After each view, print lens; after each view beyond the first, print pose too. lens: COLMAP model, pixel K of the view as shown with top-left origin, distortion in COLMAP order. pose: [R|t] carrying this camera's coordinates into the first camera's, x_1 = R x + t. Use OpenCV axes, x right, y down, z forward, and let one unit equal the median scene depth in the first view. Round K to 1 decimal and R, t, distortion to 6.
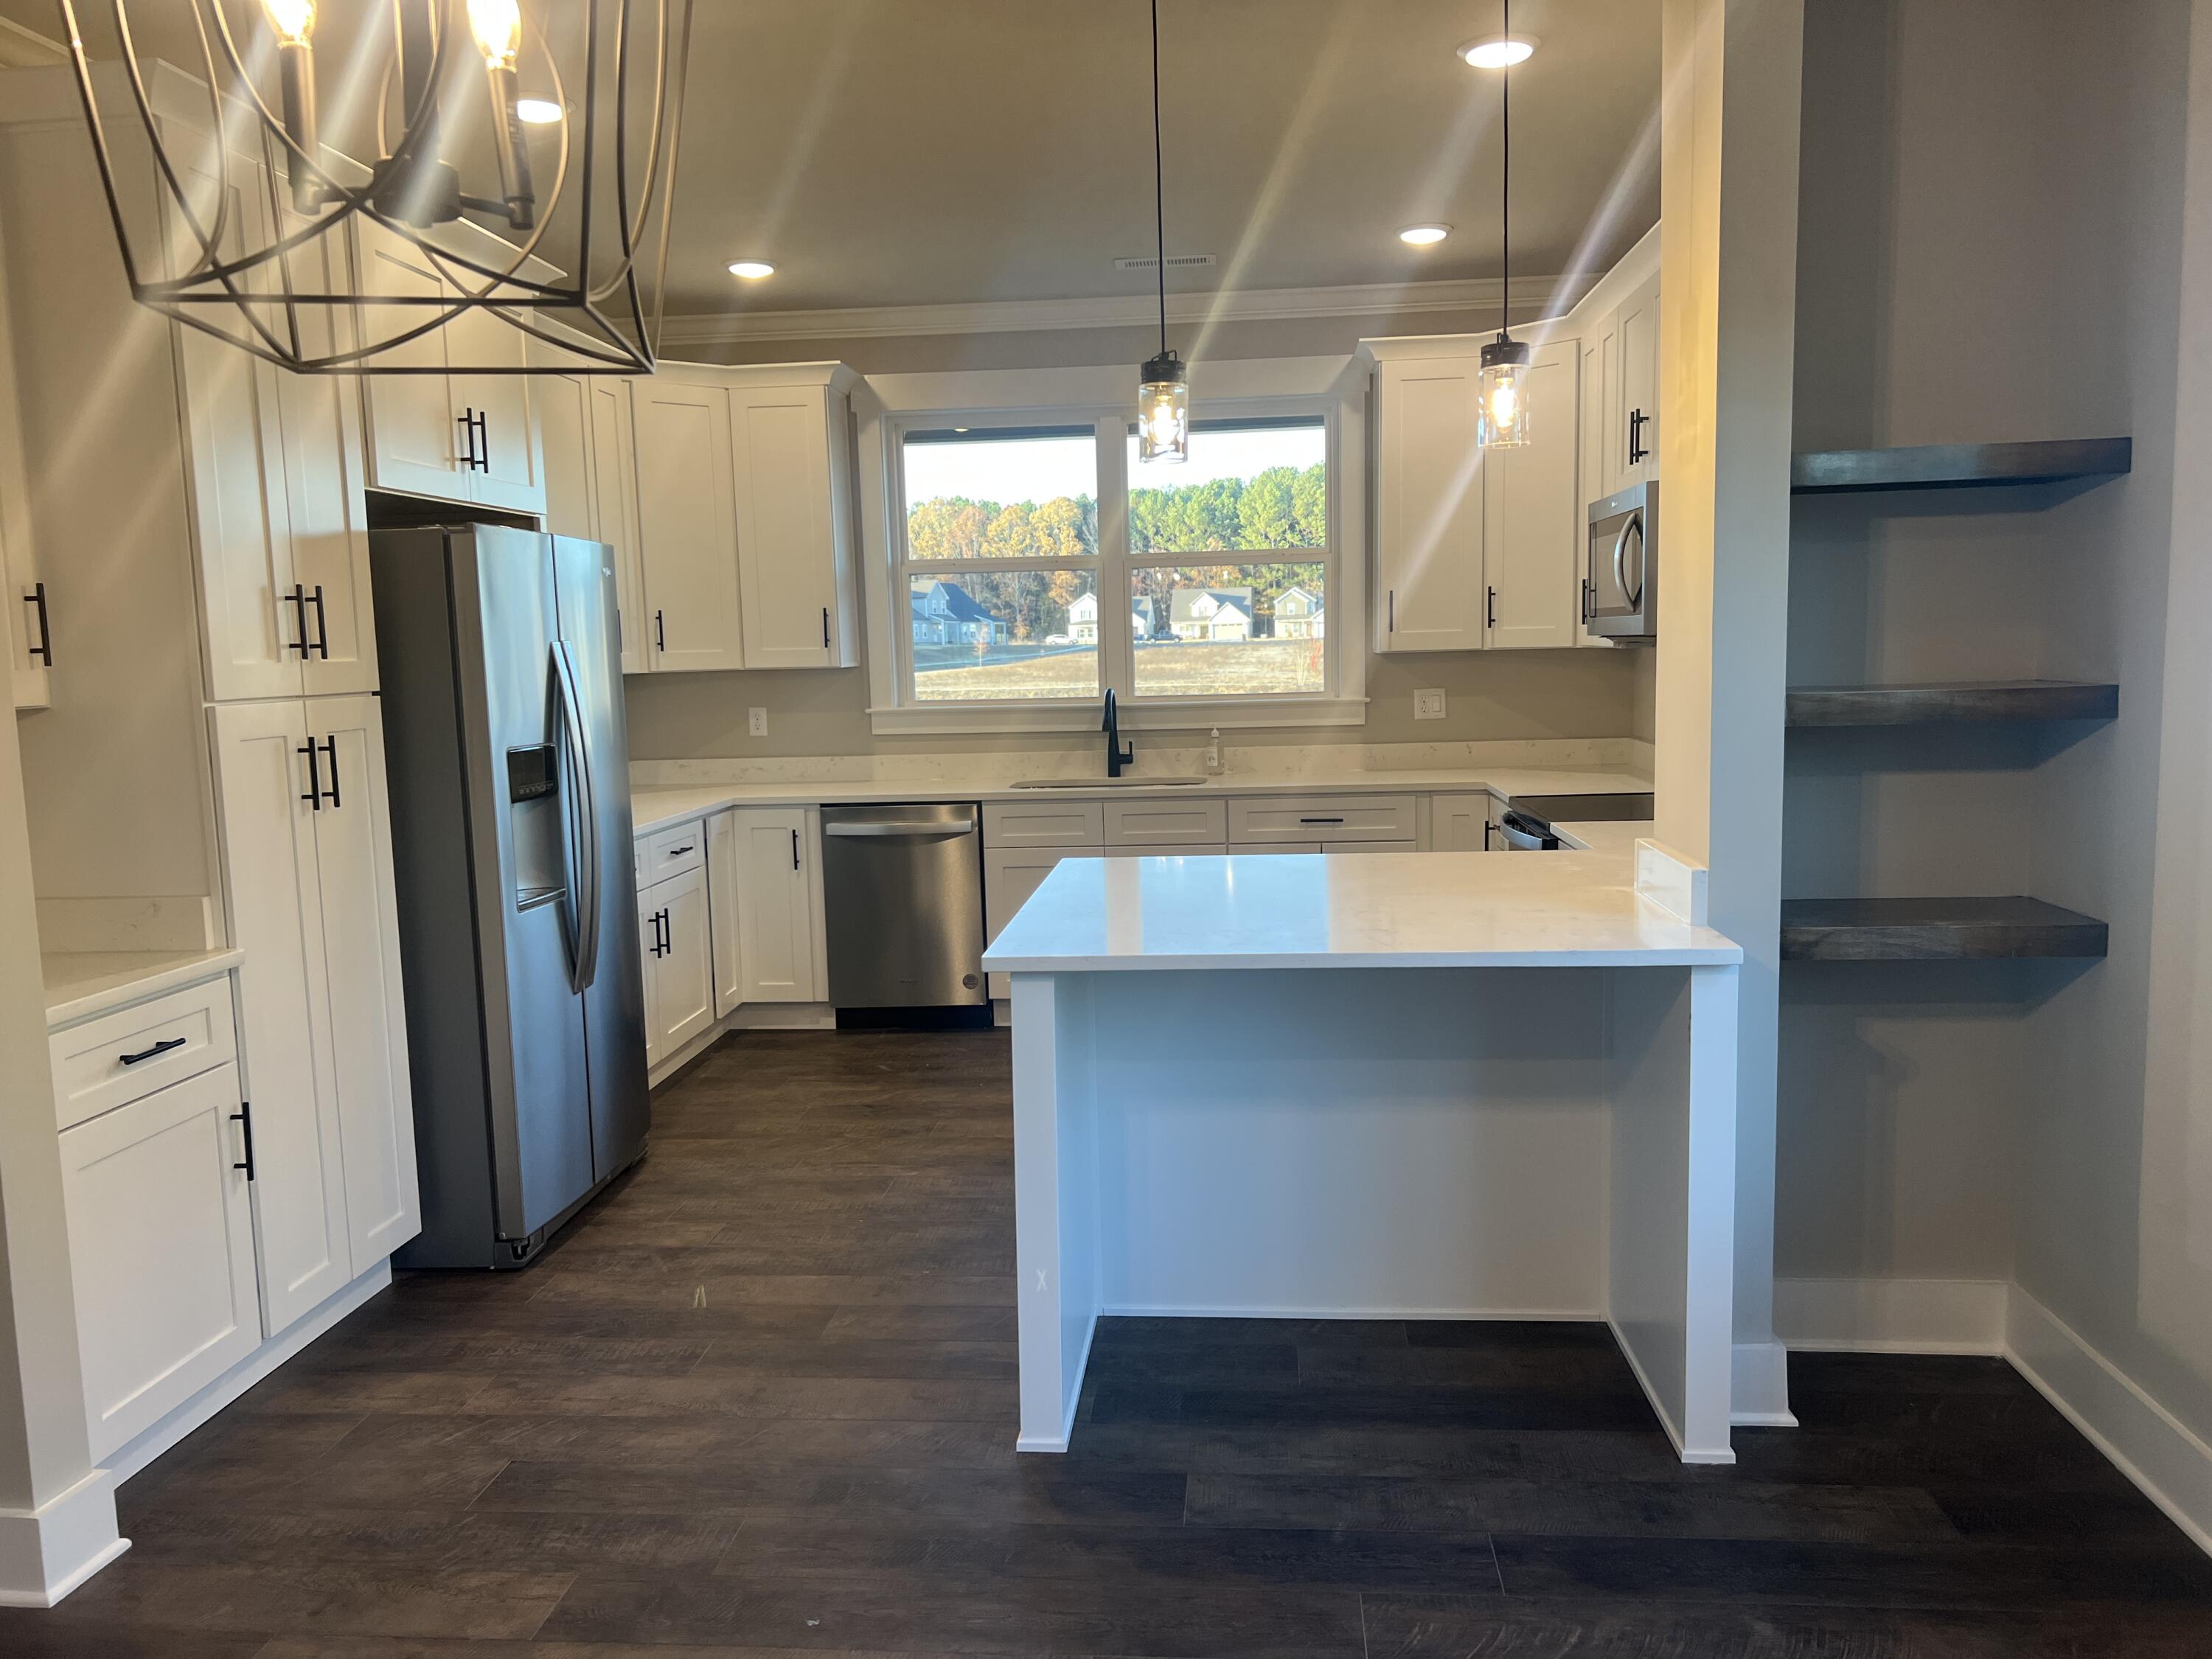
lens RADIAL K [[1666.5, 0, 1094.1], [0, 1666.5, 837.1], [0, 0, 1]] dist [0.063636, -0.045743]
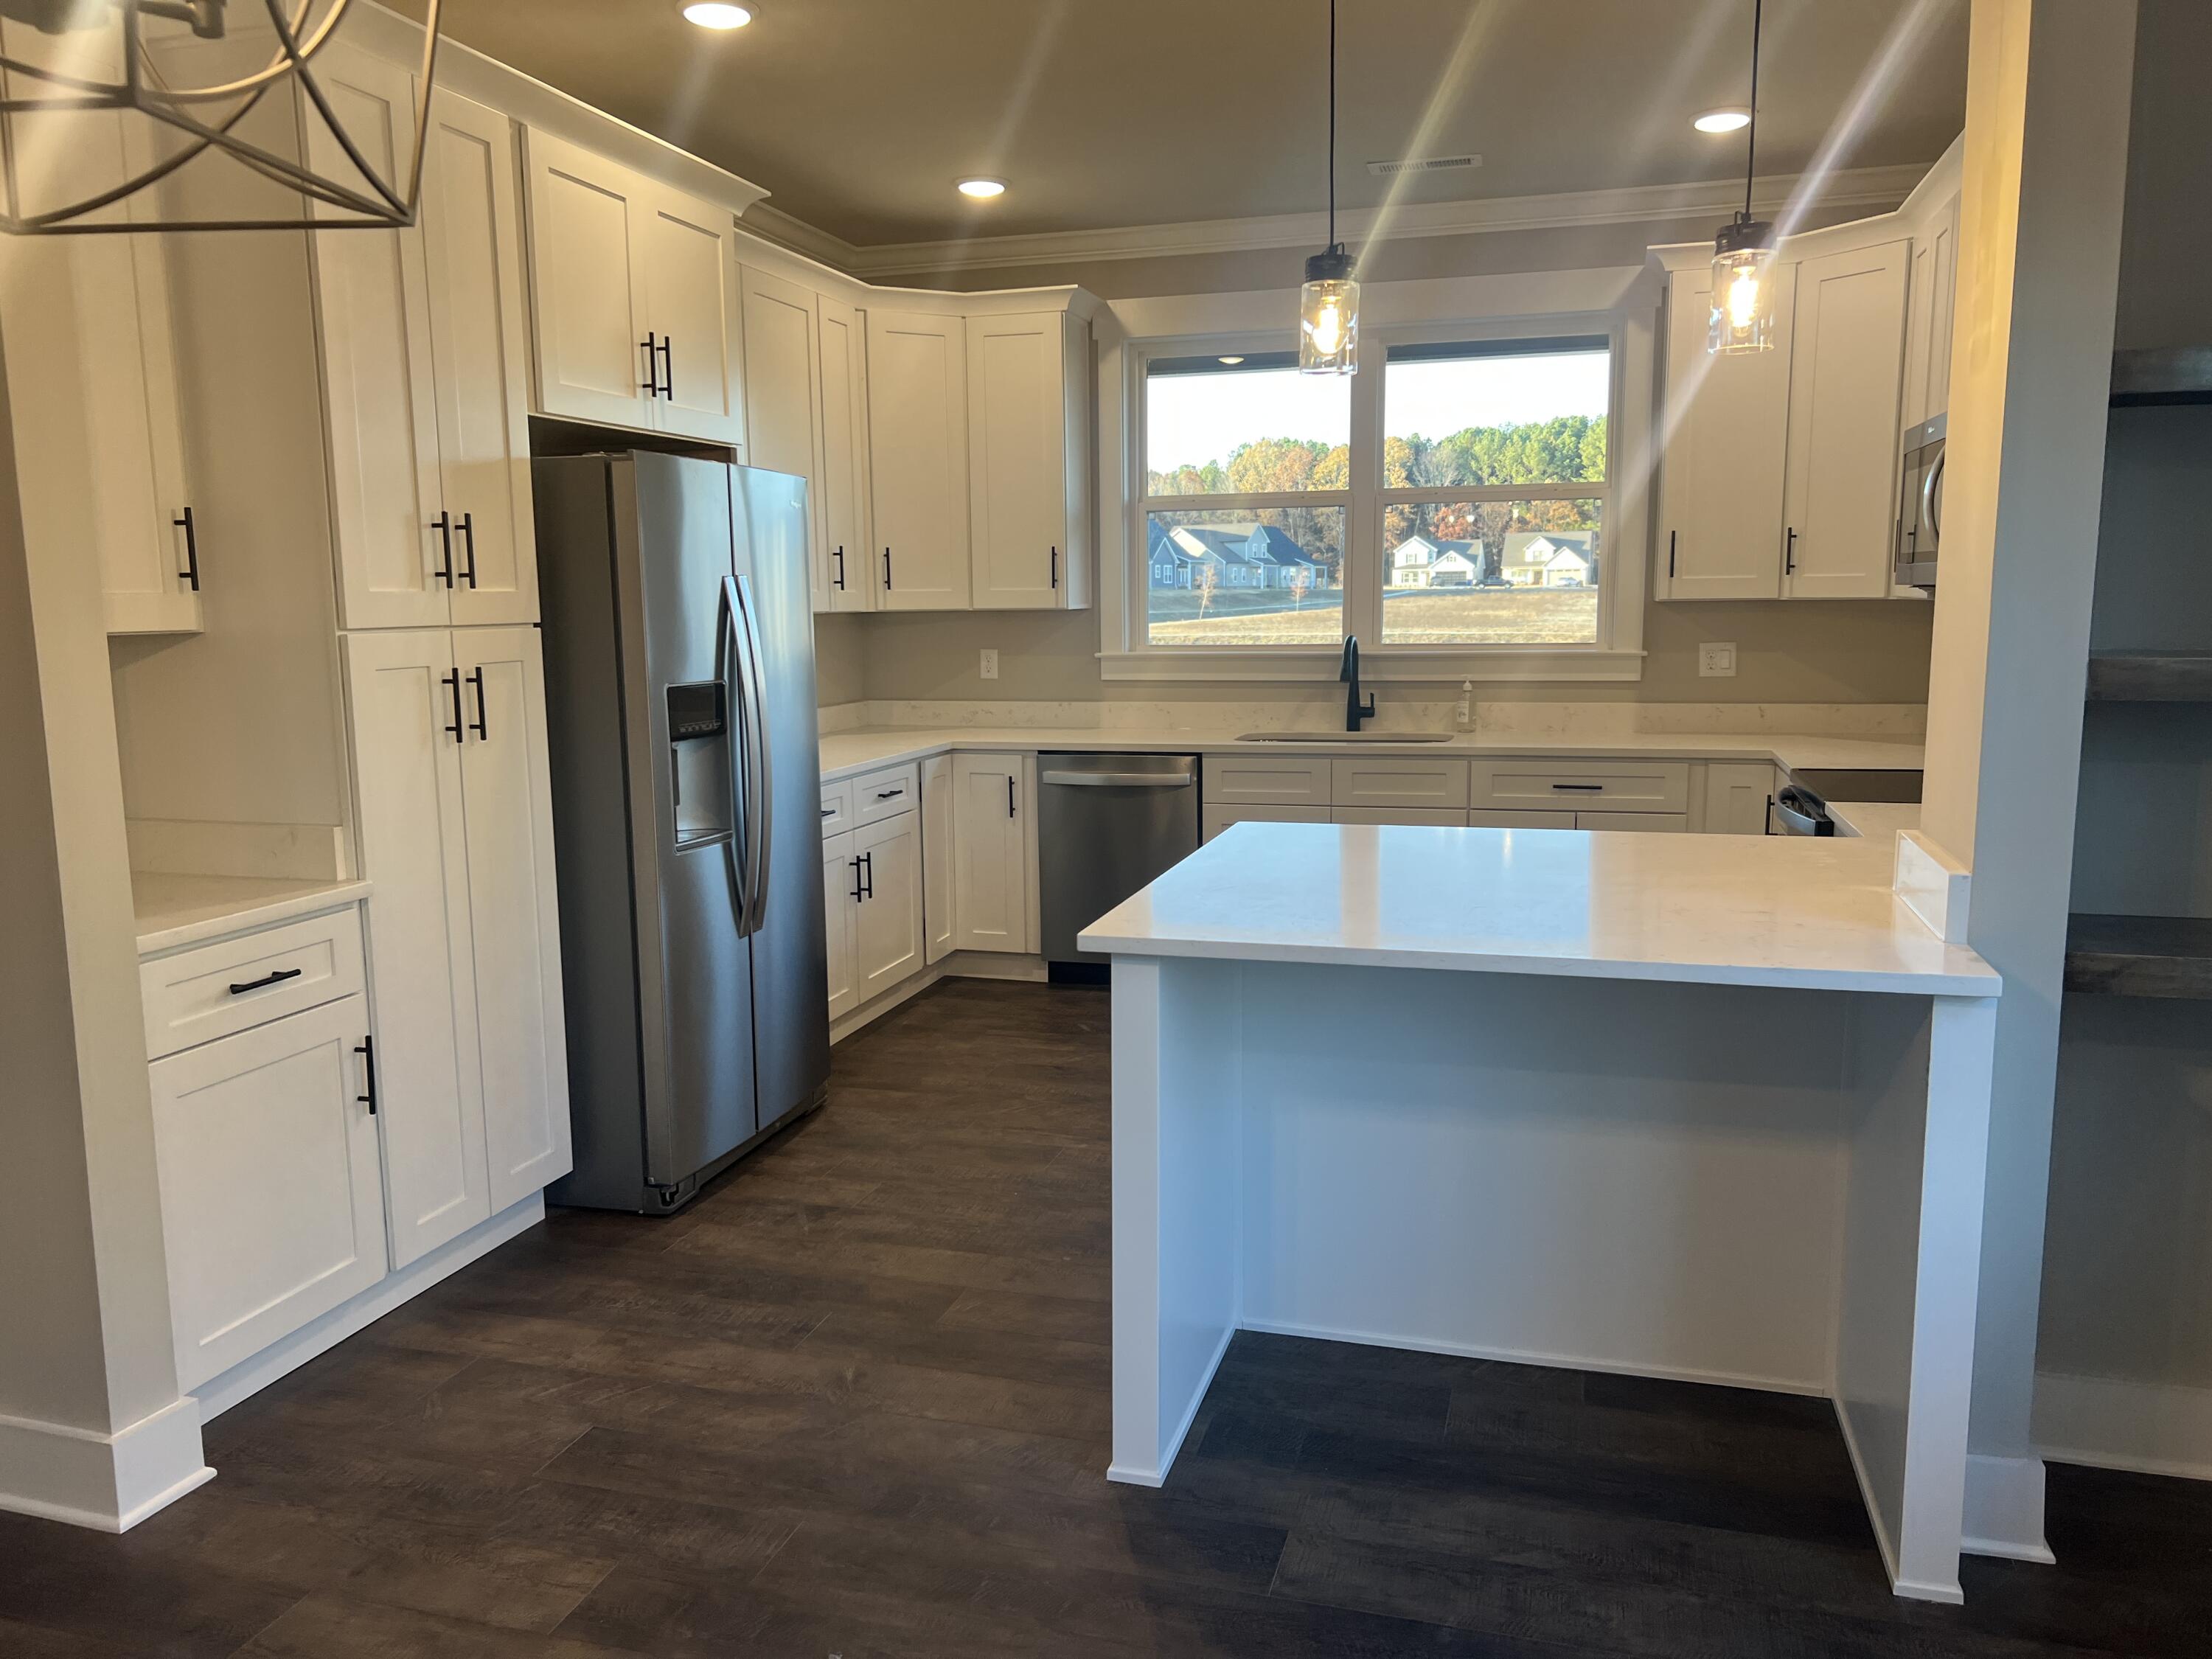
lens RADIAL K [[1657.6, 0, 1096.8], [0, 1657.6, 835.4], [0, 0, 1]] dist [0.054846, -0.043675]
pose [[0.980819, 0.044062, -0.189877, 0.090773], [-0.037793, 0.998618, 0.036514, -0.011459], [0.191223, -0.028637, 0.981129, 0.111551]]
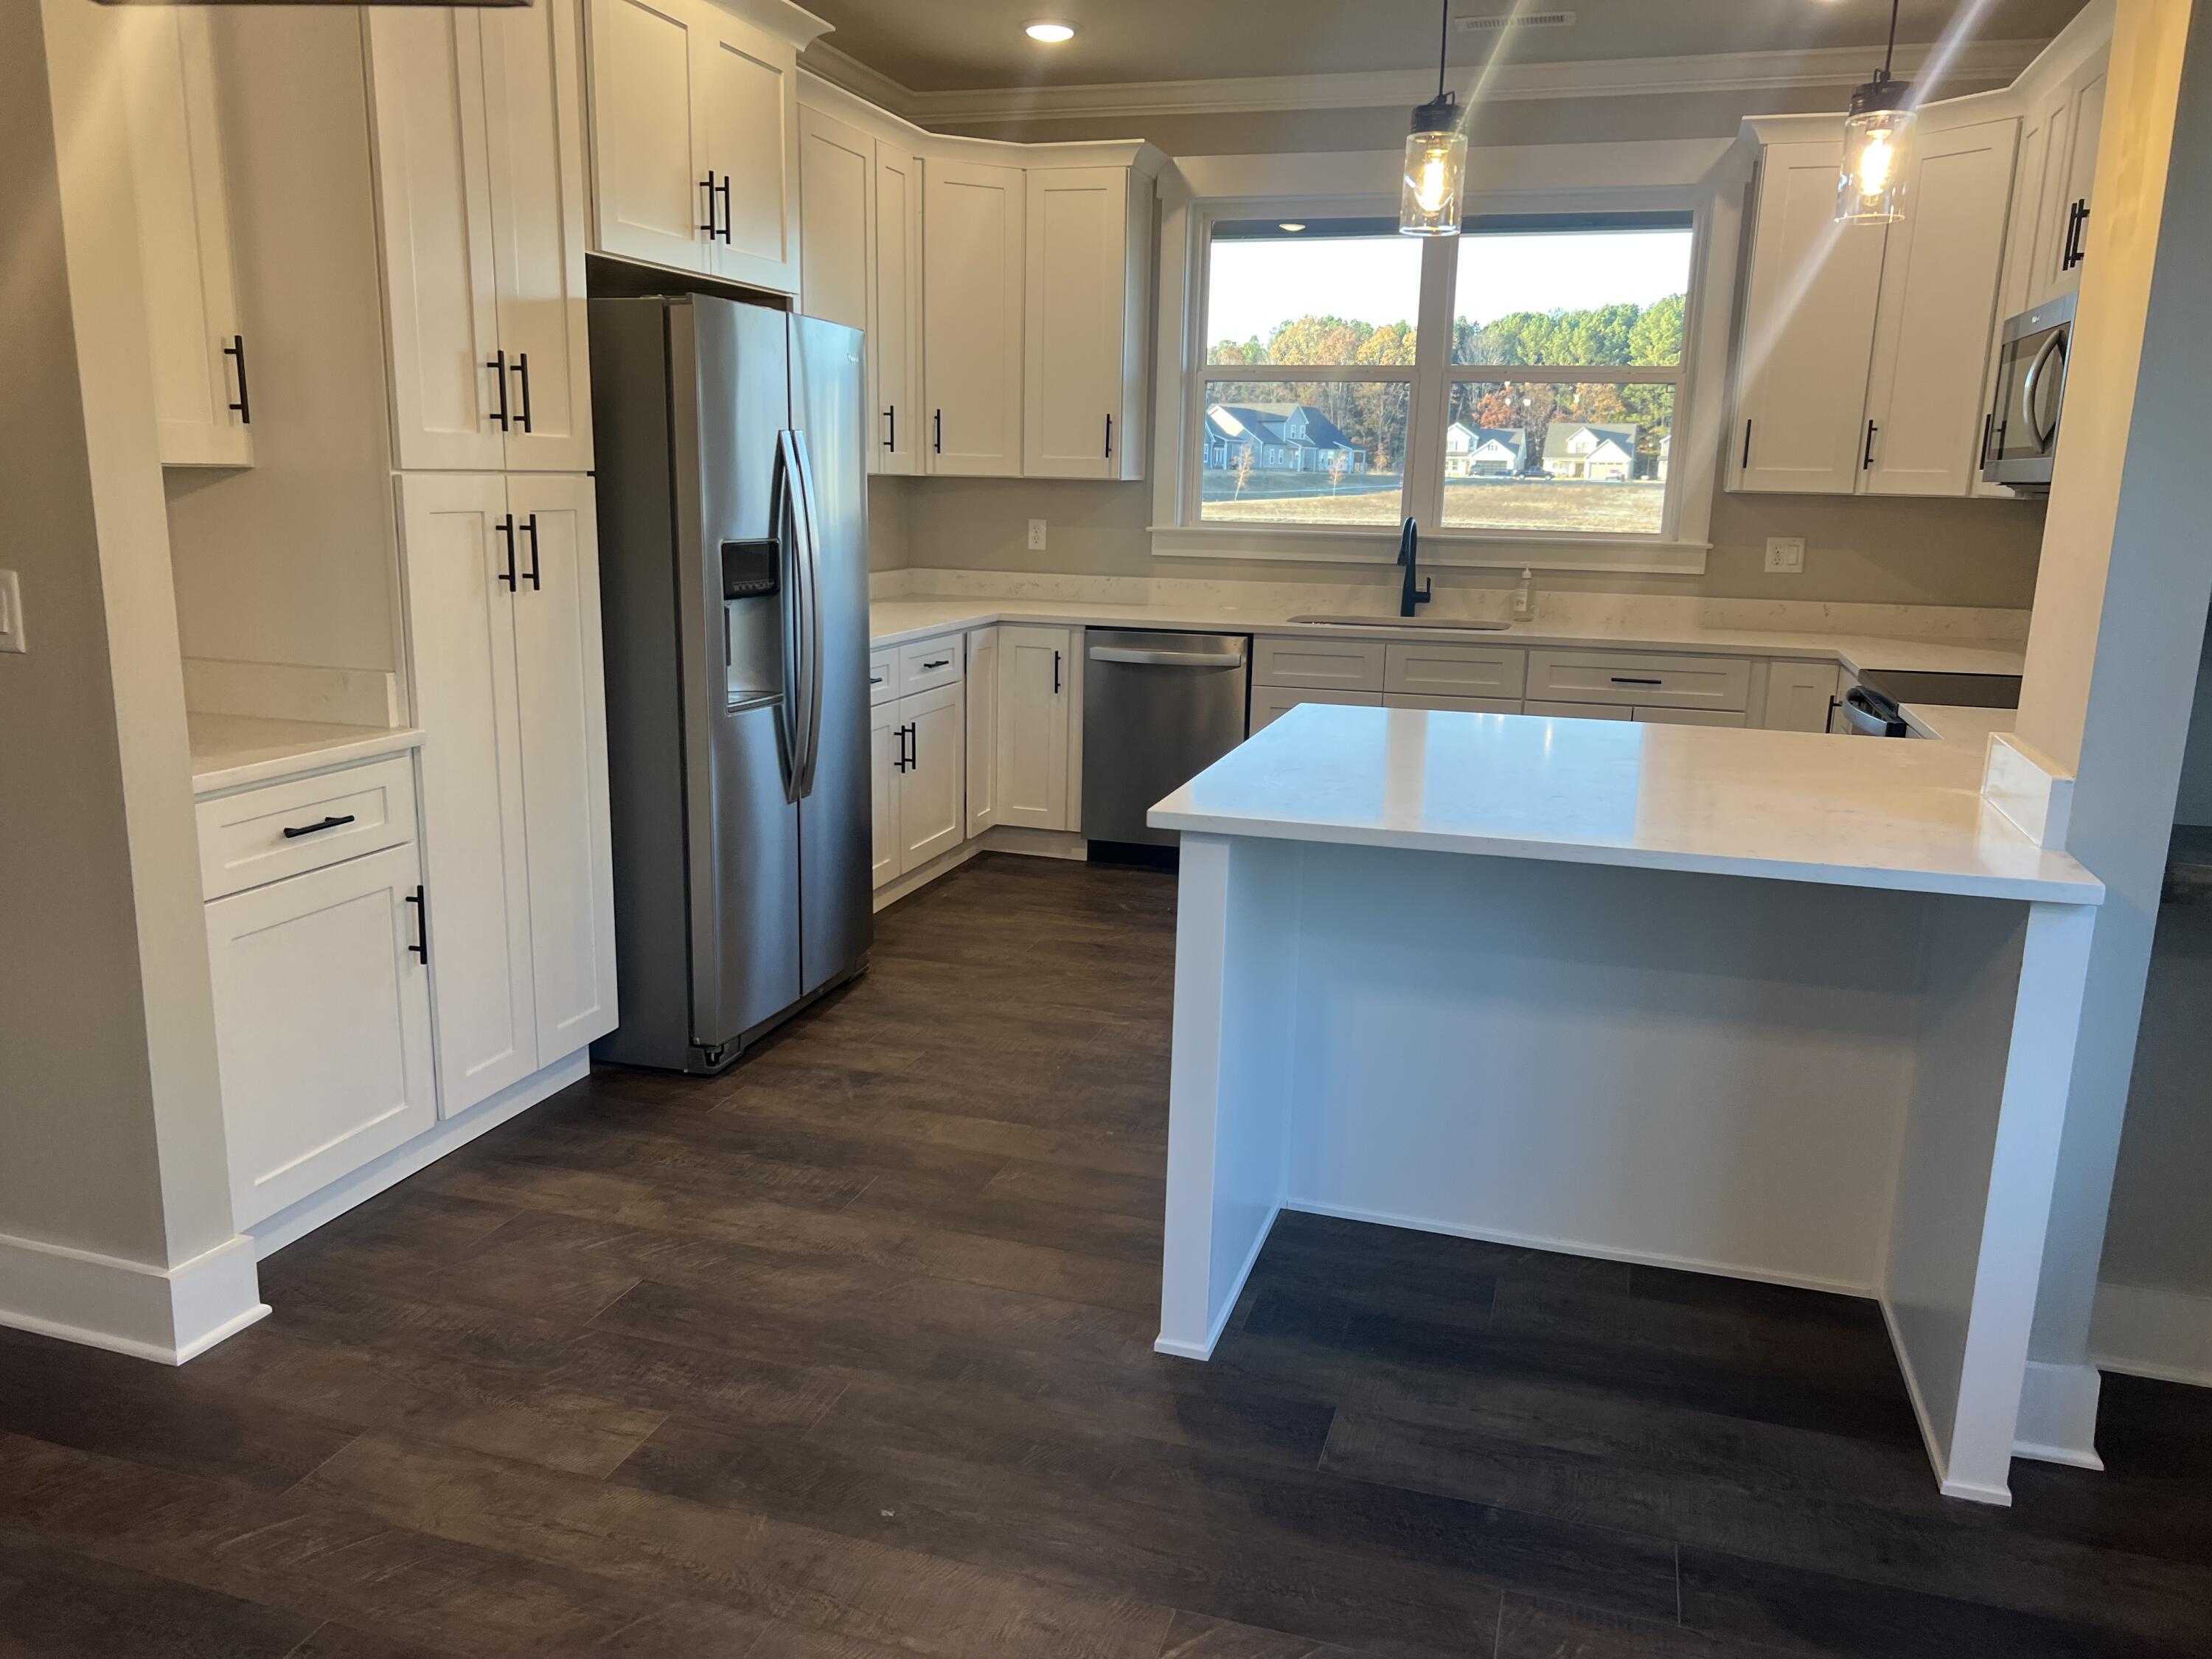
lens RADIAL K [[1655.5, 0, 1106.0], [0, 1655.5, 829.5], [0, 0, 1]] dist [0.053424, -0.046139]
pose [[0.977054, 0.092440, -0.191886, 0.065359], [-0.073325, 0.991824, 0.104446, -0.005543], [0.199972, -0.087979, 0.975844, 0.124145]]
